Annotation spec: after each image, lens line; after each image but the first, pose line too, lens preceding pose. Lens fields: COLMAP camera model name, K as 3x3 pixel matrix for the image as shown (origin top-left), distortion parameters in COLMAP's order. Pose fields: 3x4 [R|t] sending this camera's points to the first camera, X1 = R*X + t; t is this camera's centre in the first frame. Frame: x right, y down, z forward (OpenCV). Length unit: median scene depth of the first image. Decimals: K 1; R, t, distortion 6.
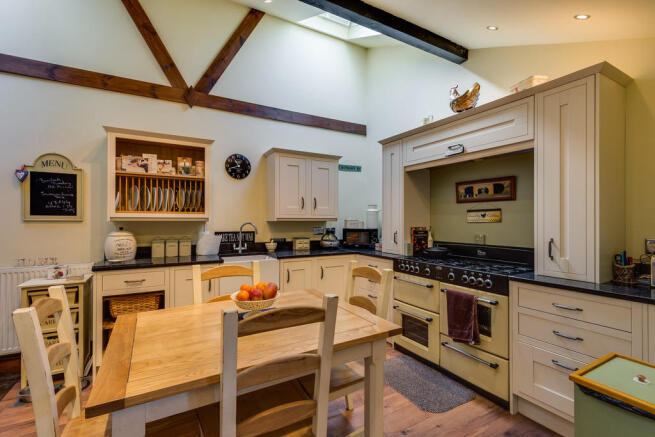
lens RADIAL K [[295.0, 0, 326.5], [0, 295.0, 218.8], [0, 0, 1]] dist [0.008821, -0.000484]
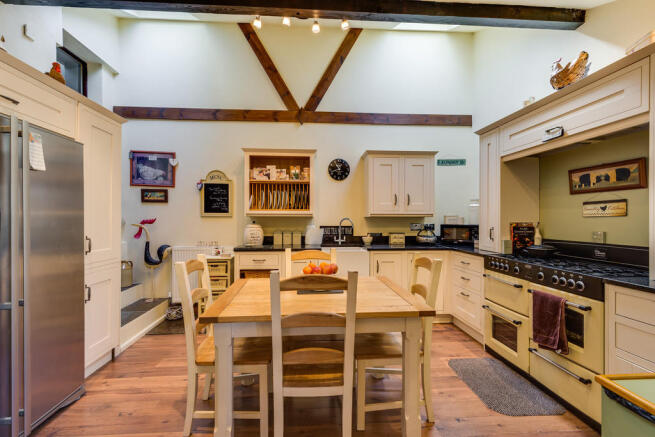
lens RADIAL K [[295.0, 0, 326.5], [0, 295.0, 218.9], [0, 0, 1]] dist [0.008821, -0.000484]
pose [[0.903023, -0.000172, -0.429591, 0.190071], [0.001985, 0.999991, 0.003773, 0.013929], [0.429587, -0.004260, 0.903016, -0.077712]]
